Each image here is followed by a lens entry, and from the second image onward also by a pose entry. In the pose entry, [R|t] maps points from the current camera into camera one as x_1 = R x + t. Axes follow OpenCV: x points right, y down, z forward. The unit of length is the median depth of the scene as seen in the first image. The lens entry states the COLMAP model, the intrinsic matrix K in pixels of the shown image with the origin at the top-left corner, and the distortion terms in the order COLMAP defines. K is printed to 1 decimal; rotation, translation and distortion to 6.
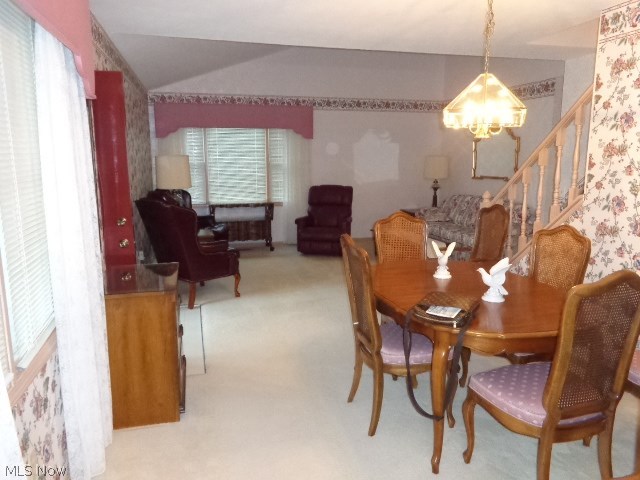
lens RADIAL K [[479.8, 0, 320.0], [0, 479.8, 240.0], [0, 0, 1]] dist [0.005293, 0.000912]
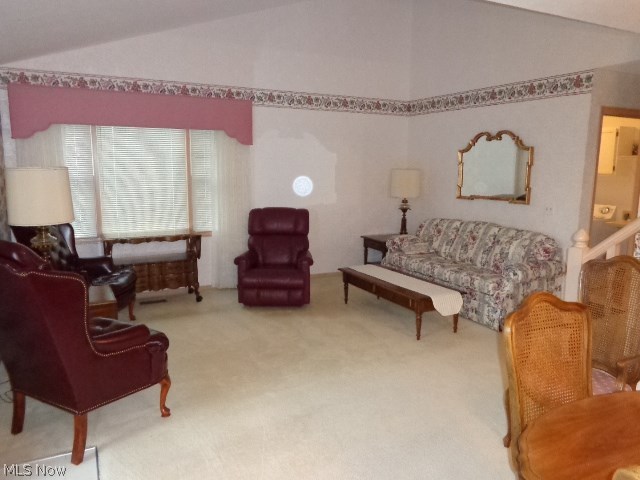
lens RADIAL K [[479.8, 0, 320.0], [0, 479.8, 240.0], [0, 0, 1]] dist [0.005293, 0.000912]
pose [[0.977282, -0.023410, 0.210645, -0.074205], [0.027292, 0.999507, -0.015537, -0.053100], [-0.210178, 0.020933, 0.977439, 0.273842]]
